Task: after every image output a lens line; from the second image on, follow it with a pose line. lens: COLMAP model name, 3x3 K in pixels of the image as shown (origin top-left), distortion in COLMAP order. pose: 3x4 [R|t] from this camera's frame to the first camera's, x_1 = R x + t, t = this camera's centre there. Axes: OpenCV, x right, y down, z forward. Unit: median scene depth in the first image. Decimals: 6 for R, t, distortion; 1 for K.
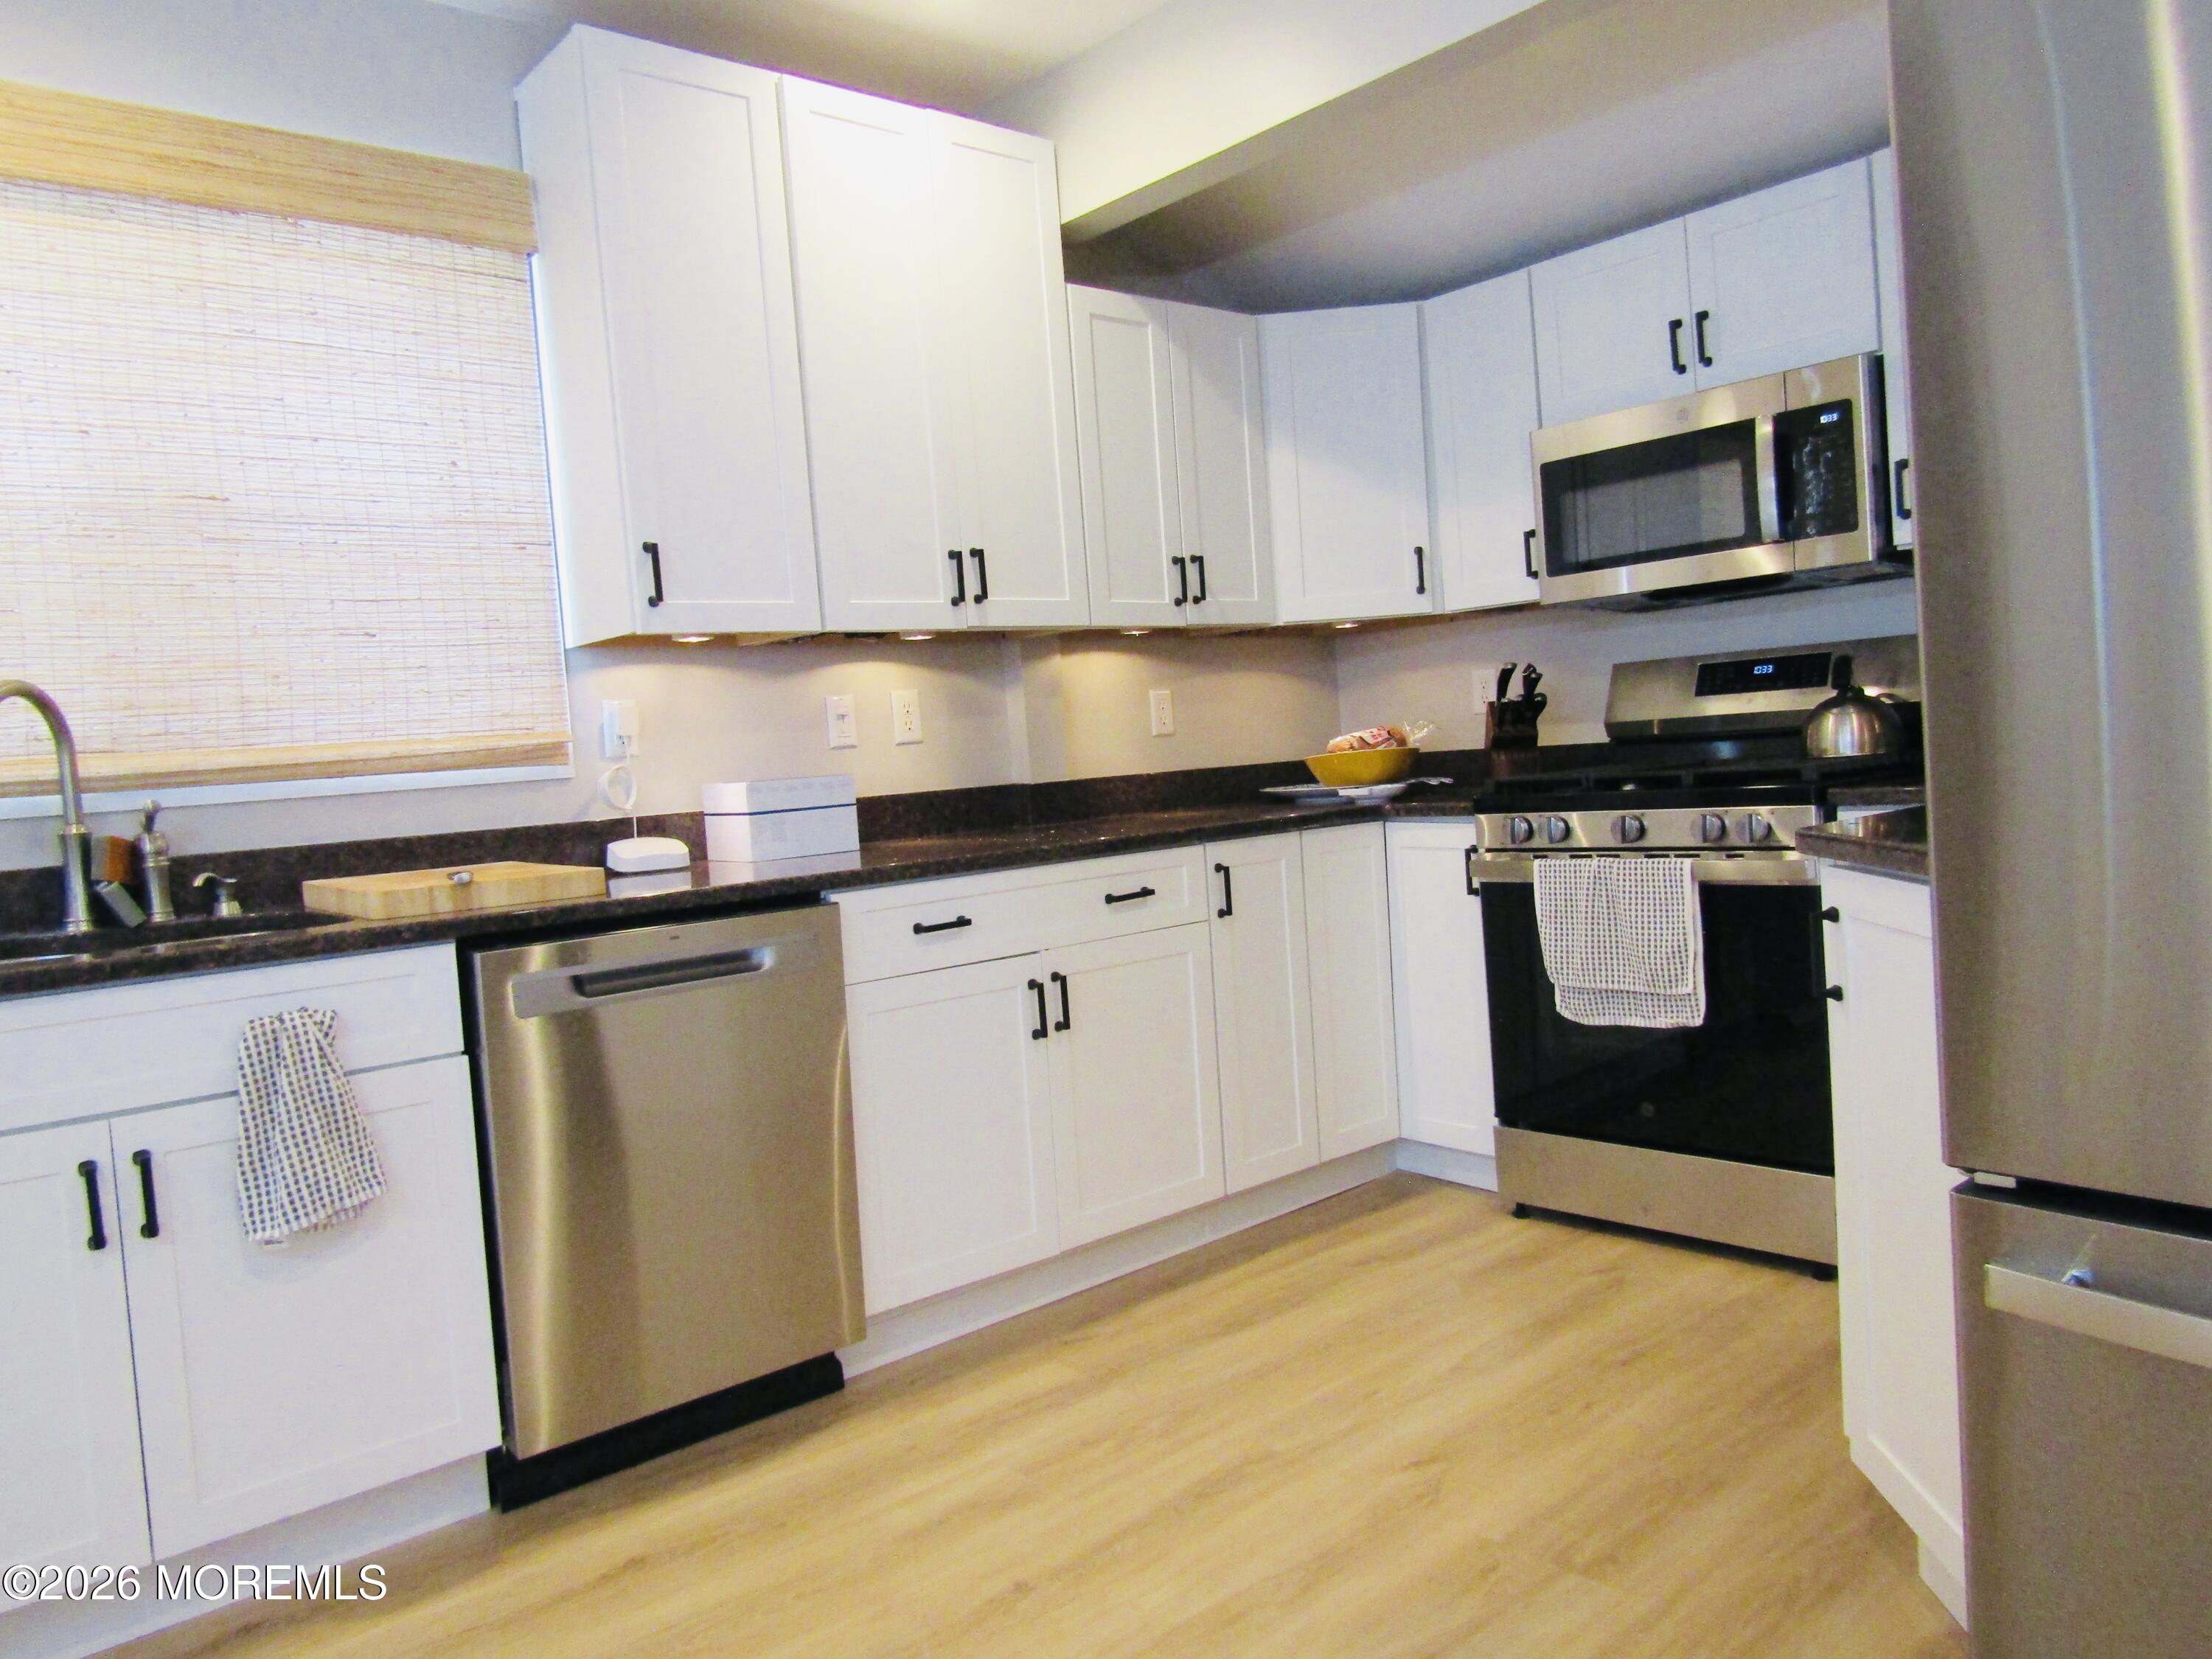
lens RADIAL K [[1582.4, 0, 1106.0], [0, 1582.4, 829.5], [0, 0, 1]] dist [-0.014171, 0.013311]
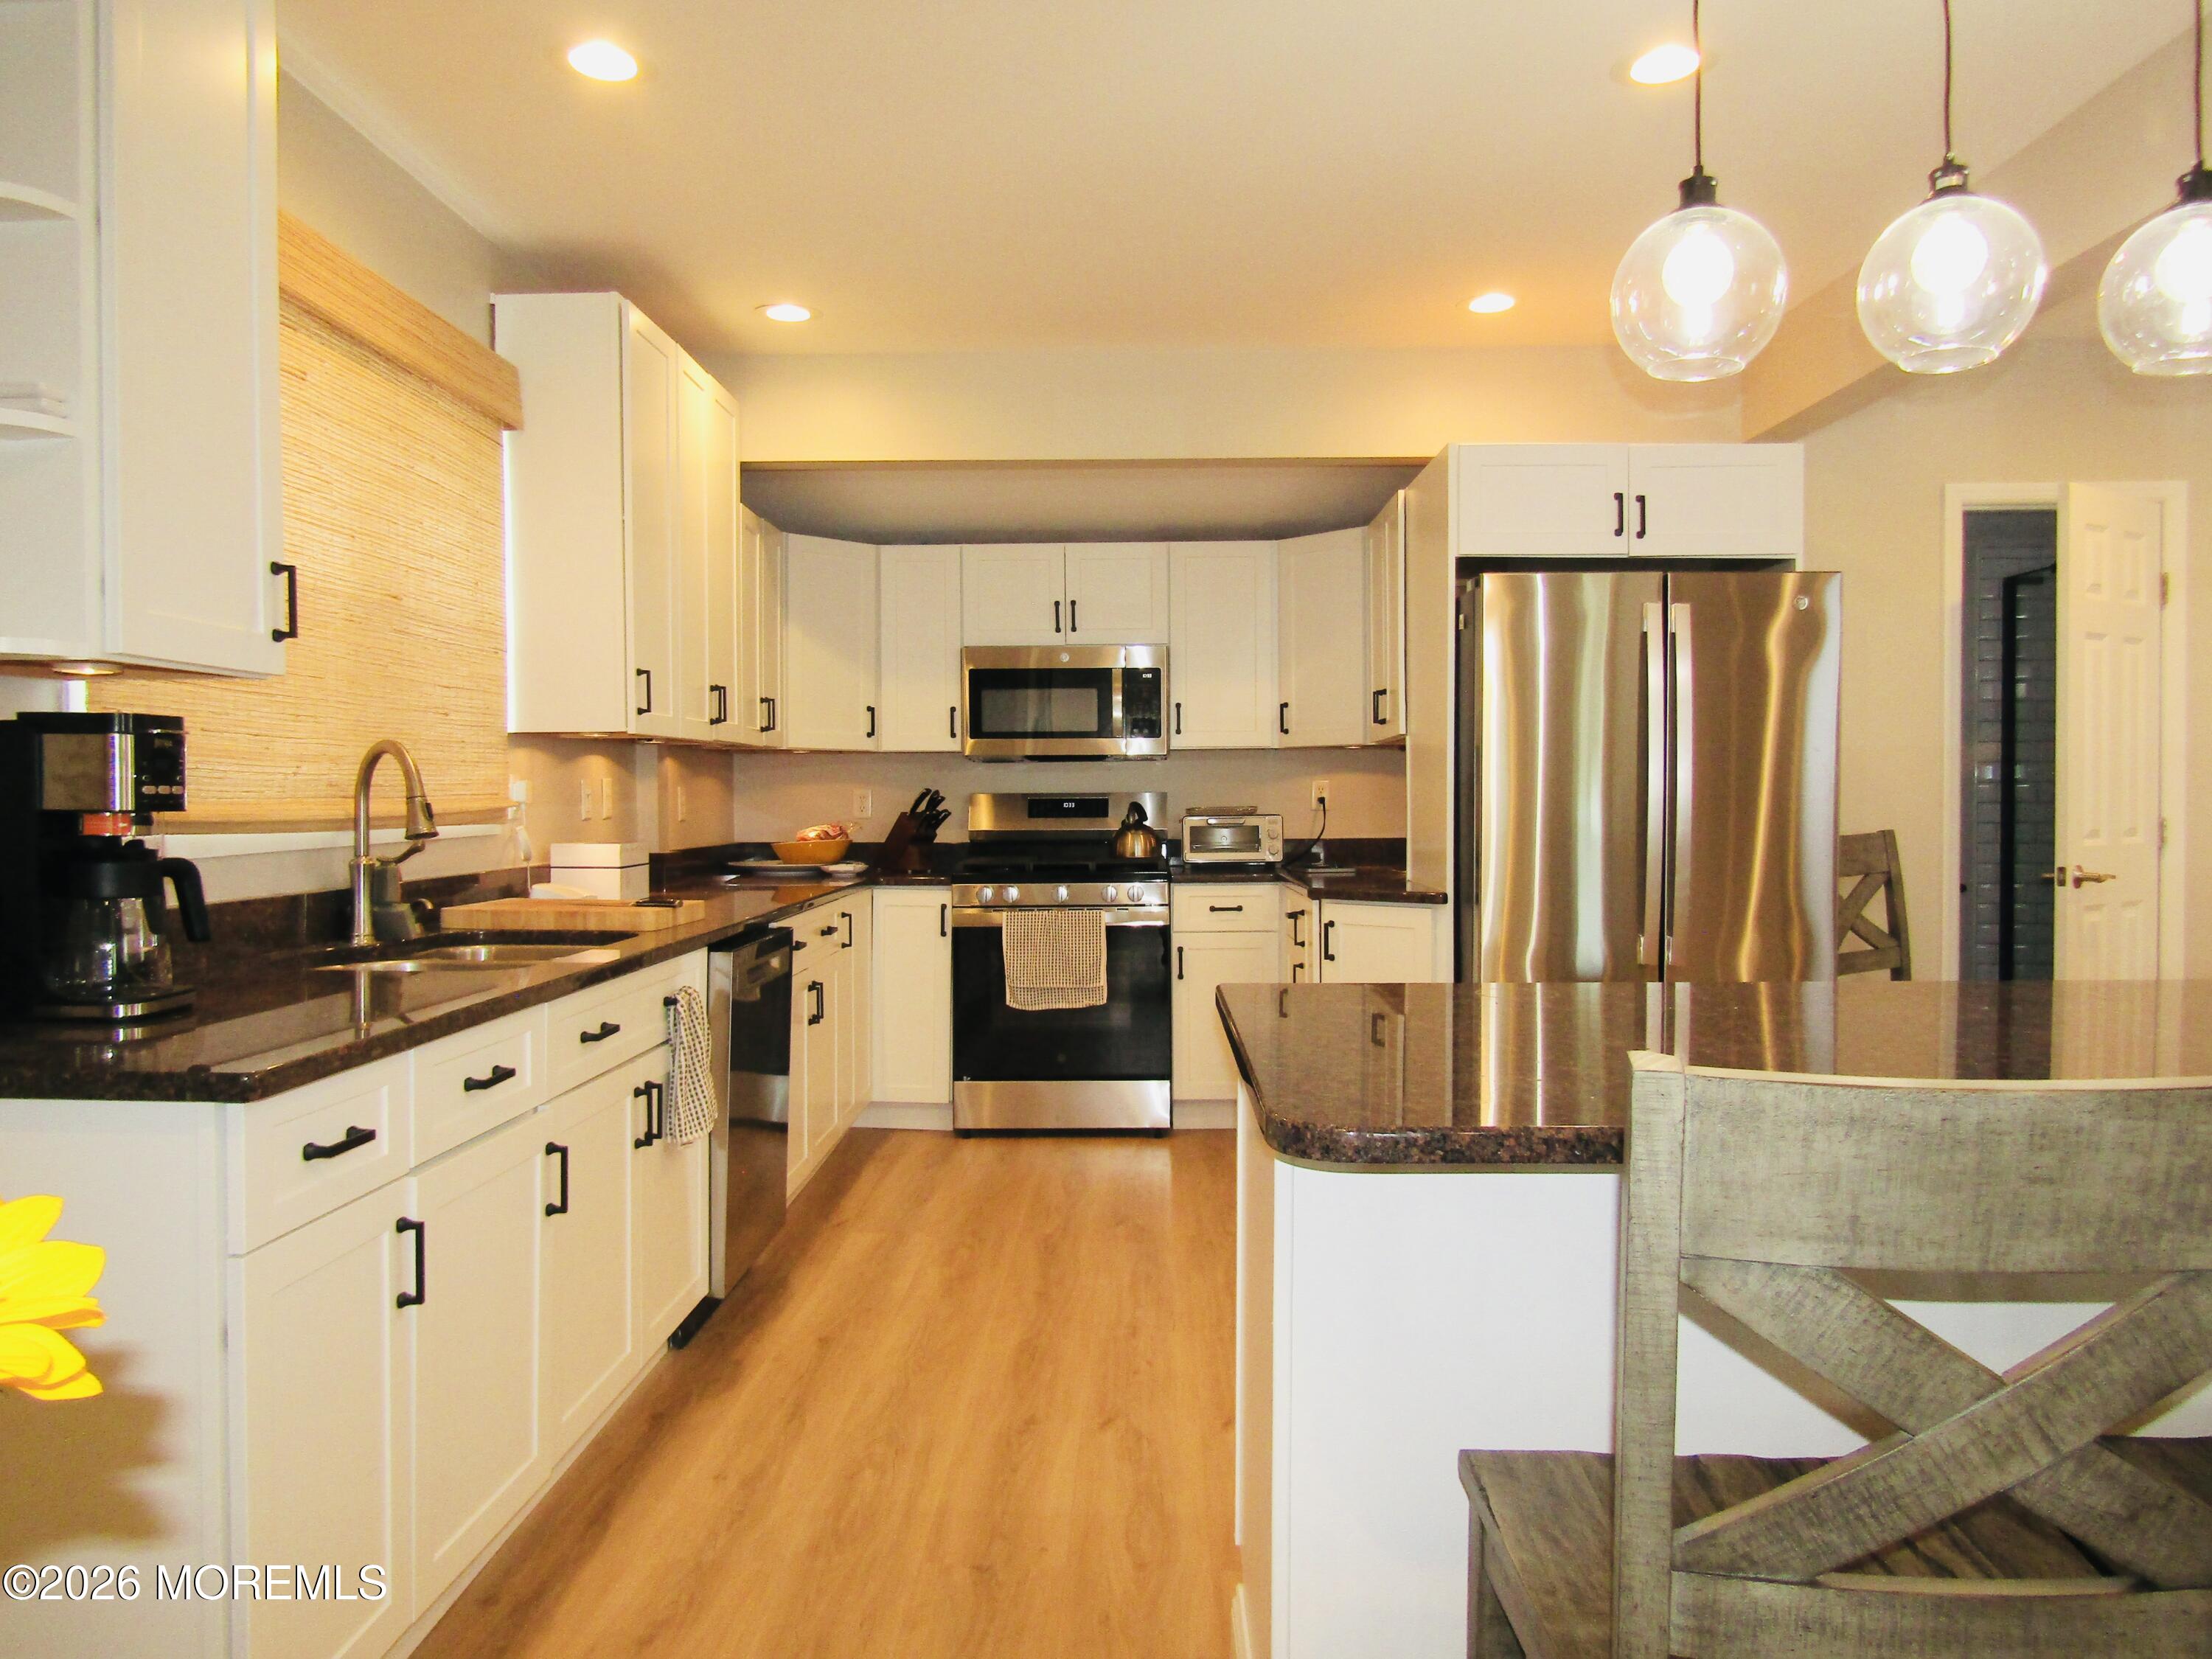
lens RADIAL K [[1582.4, 0, 1106.0], [0, 1582.4, 829.5], [0, 0, 1]] dist [-0.014171, 0.013311]
pose [[0.672505, 0.052318, 0.738241, -0.867369], [-0.005742, 0.997837, -0.065484, 0.039864], [-0.740070, 0.039799, 0.671351, -0.191850]]
